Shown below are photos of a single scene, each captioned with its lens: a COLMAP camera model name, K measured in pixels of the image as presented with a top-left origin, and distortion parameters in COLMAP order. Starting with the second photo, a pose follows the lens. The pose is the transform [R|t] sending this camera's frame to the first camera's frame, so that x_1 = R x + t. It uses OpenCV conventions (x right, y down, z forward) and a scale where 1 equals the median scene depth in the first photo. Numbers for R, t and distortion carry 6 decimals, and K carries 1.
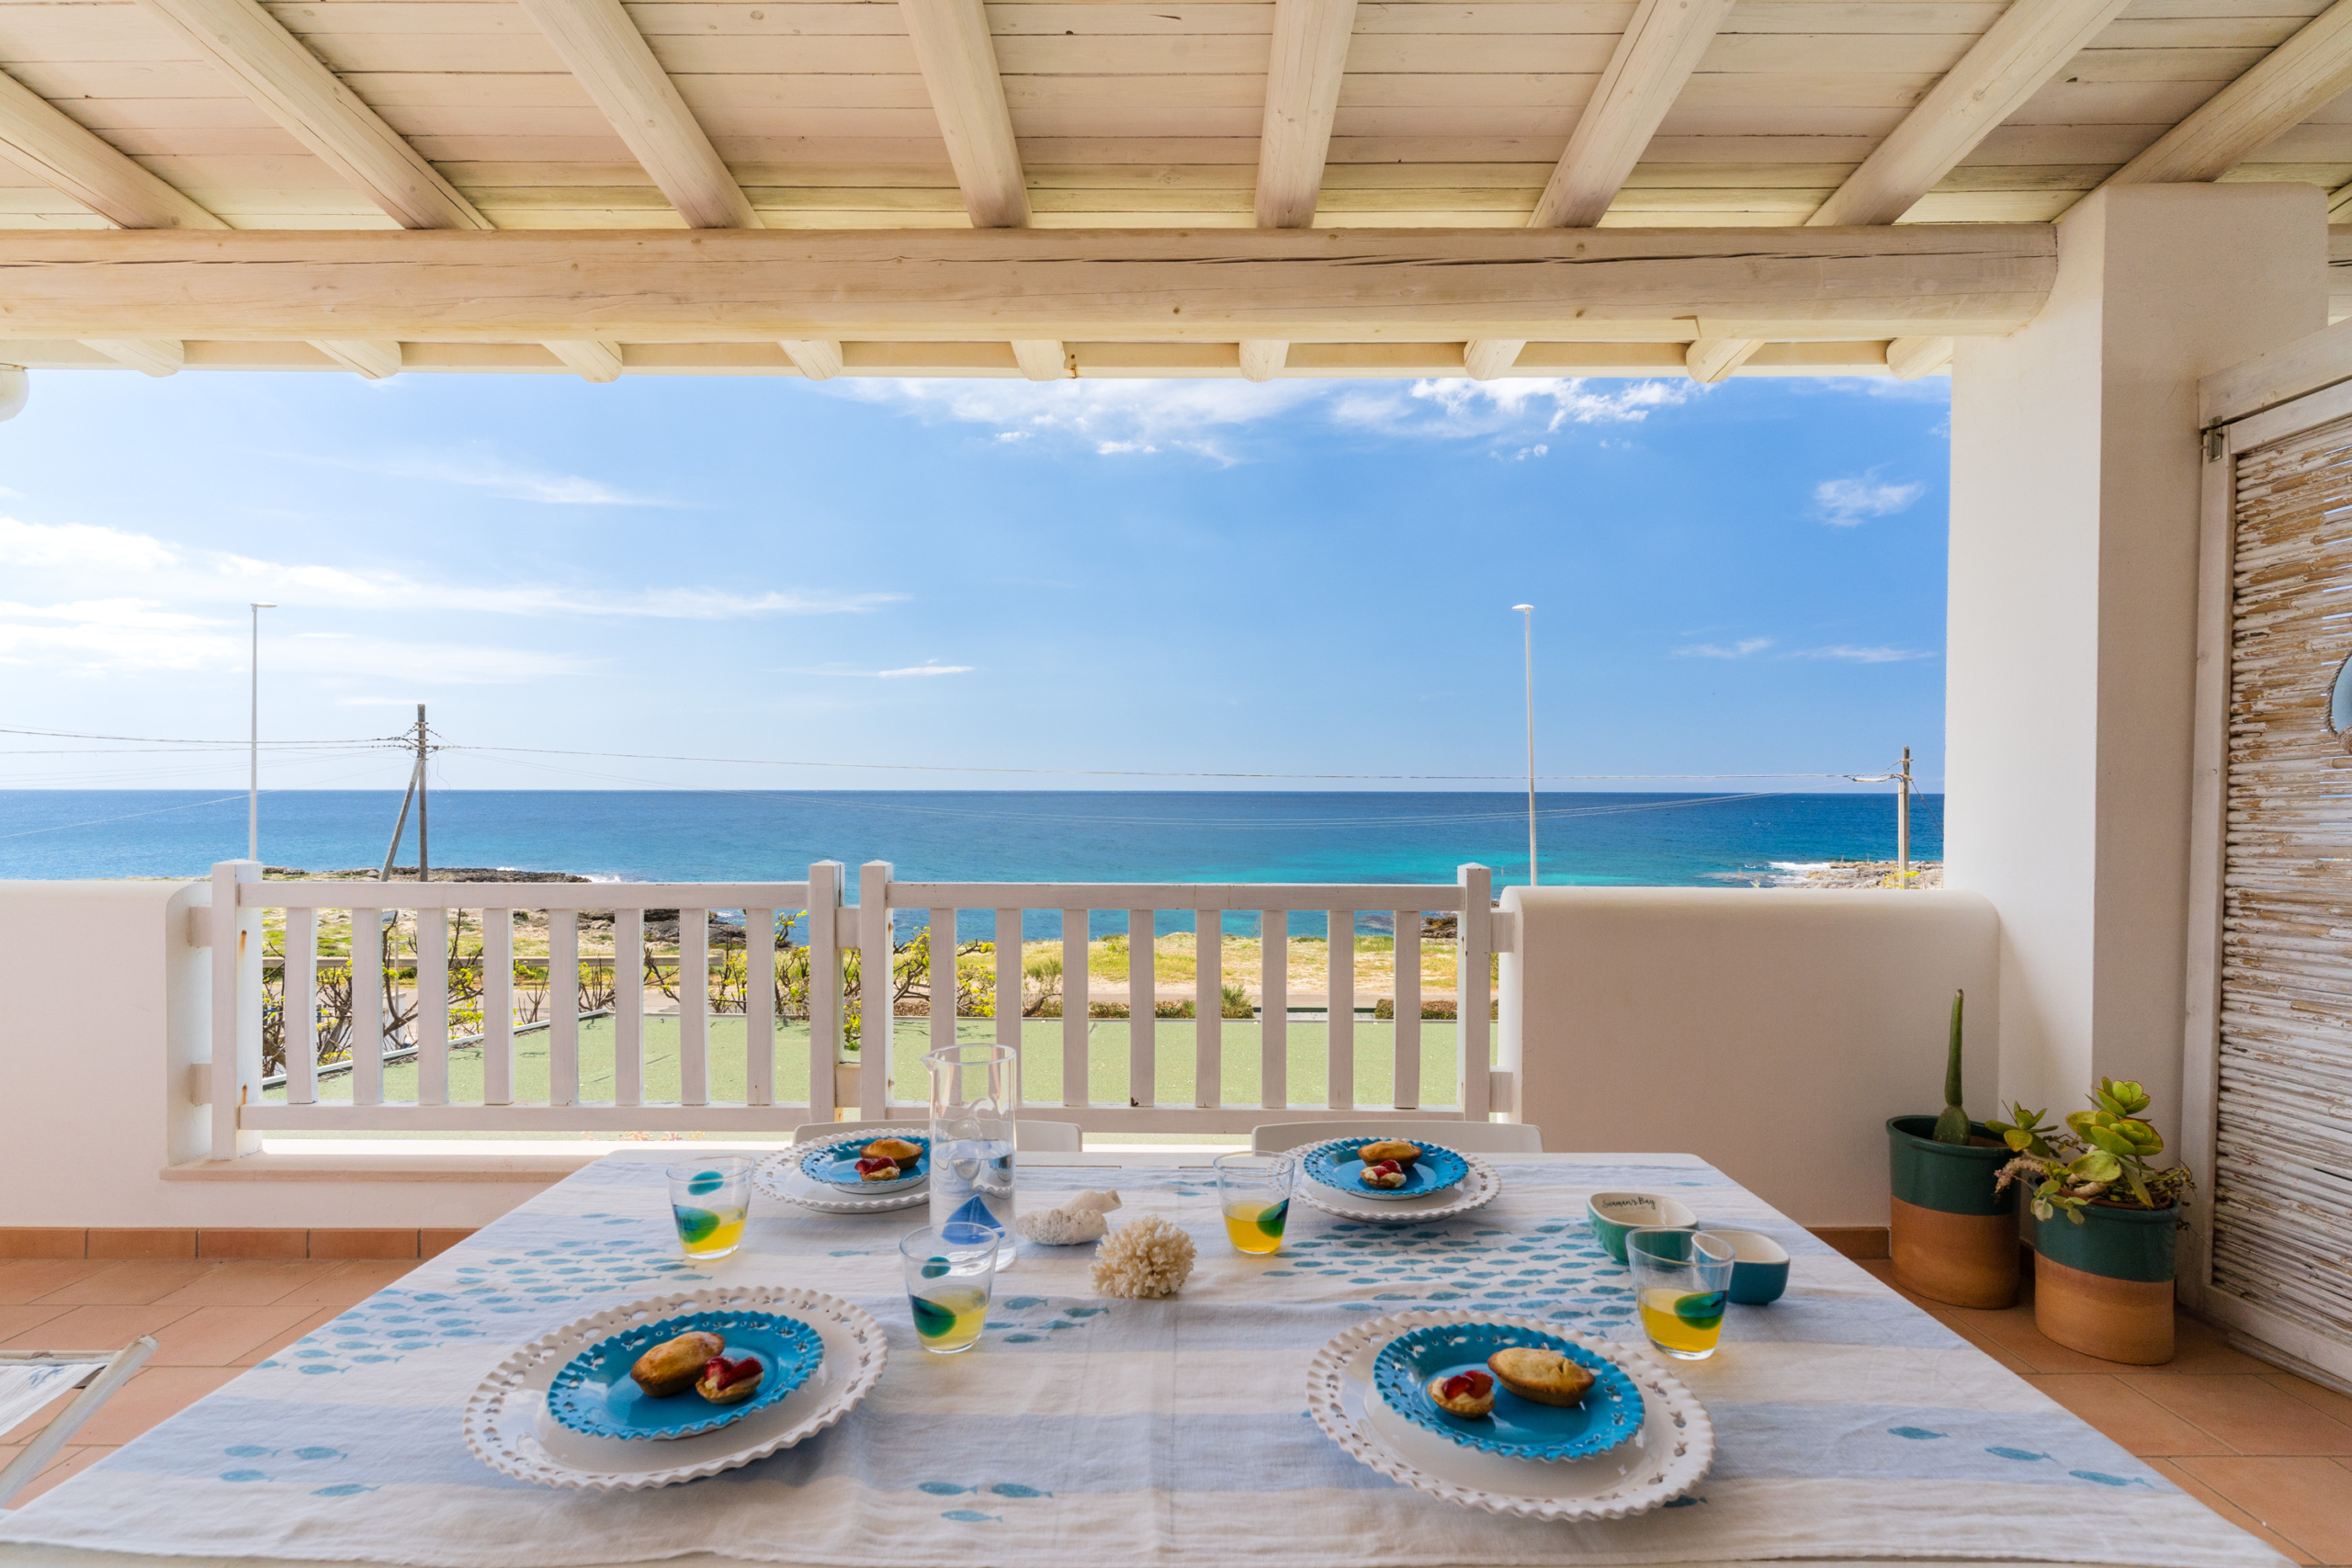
lens RADIAL K [[1138.9, 0, 1175.7], [0, 1138.9, 801.8], [0, 0, 1]] dist [-0.000443, 0.000025]
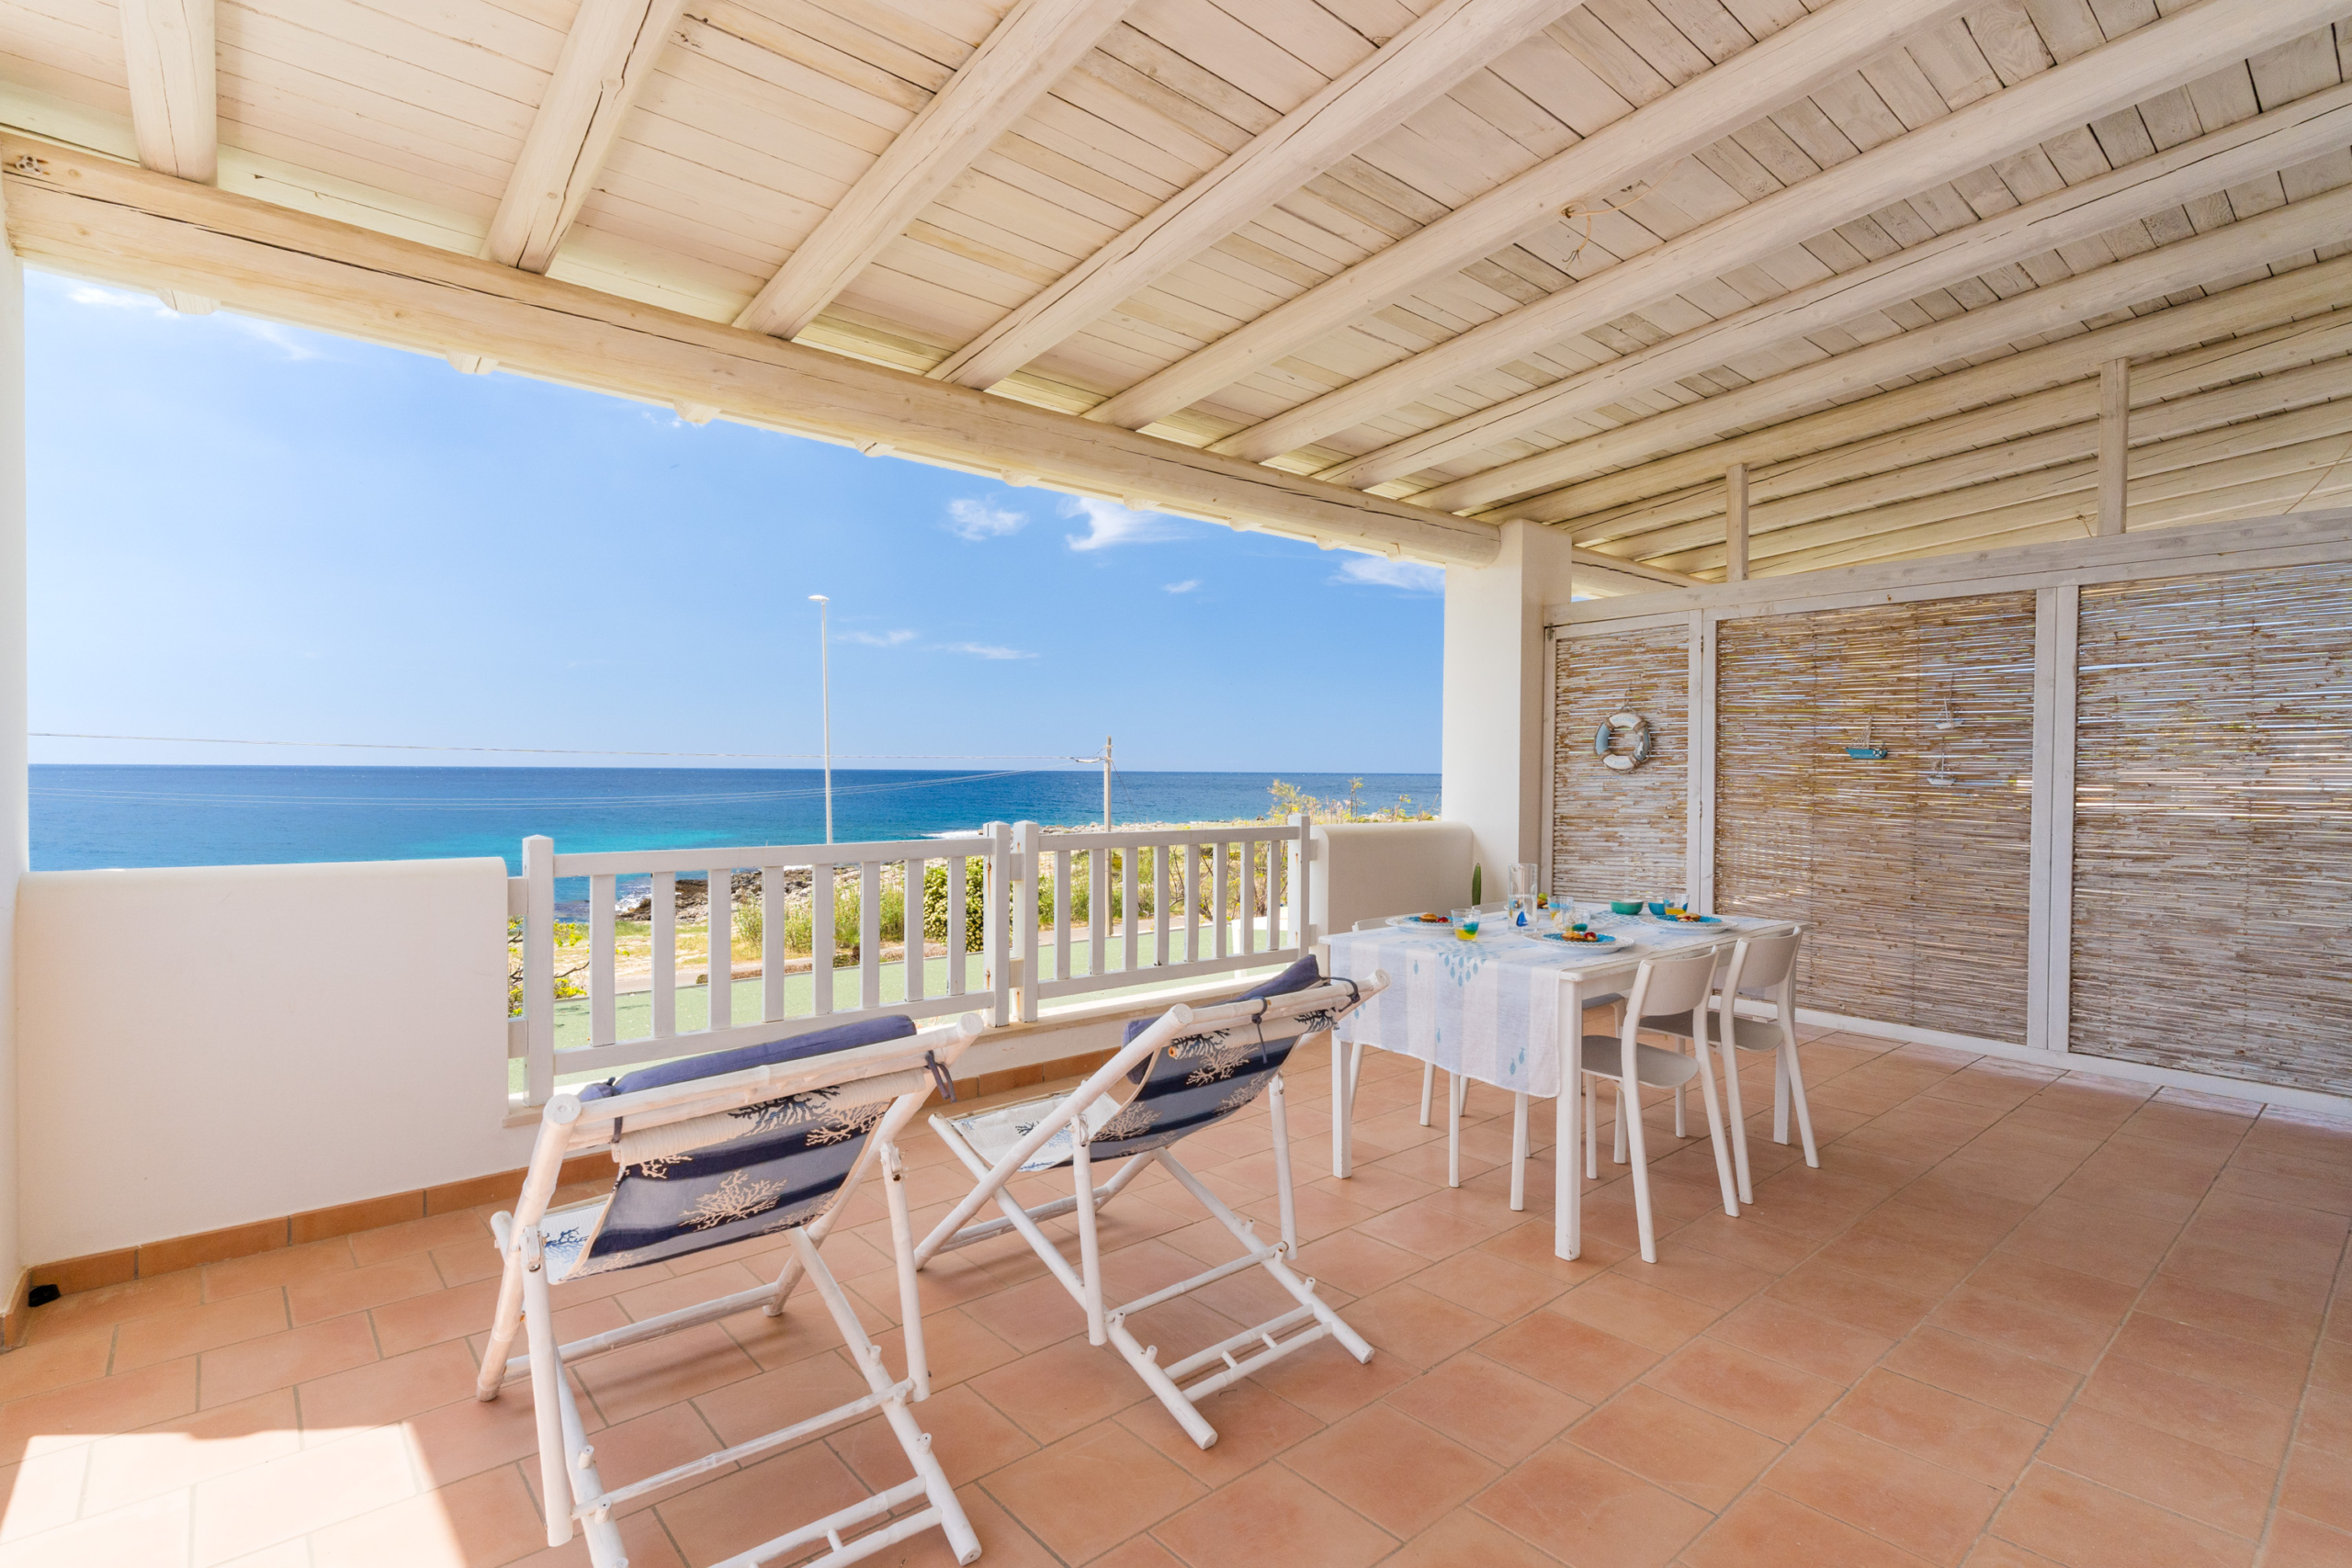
lens RADIAL K [[1138.9, 0, 1171.0], [0, 1138.9, 775.5], [0, 0, 1]] dist [-0.000443, 0.000025]
pose [[0.750436, -0.000907, 0.660942, -0.179973], [0.002001, 0.999998, -0.000900, -0.000994], [-0.660940, 0.001999, 0.750436, -0.041222]]
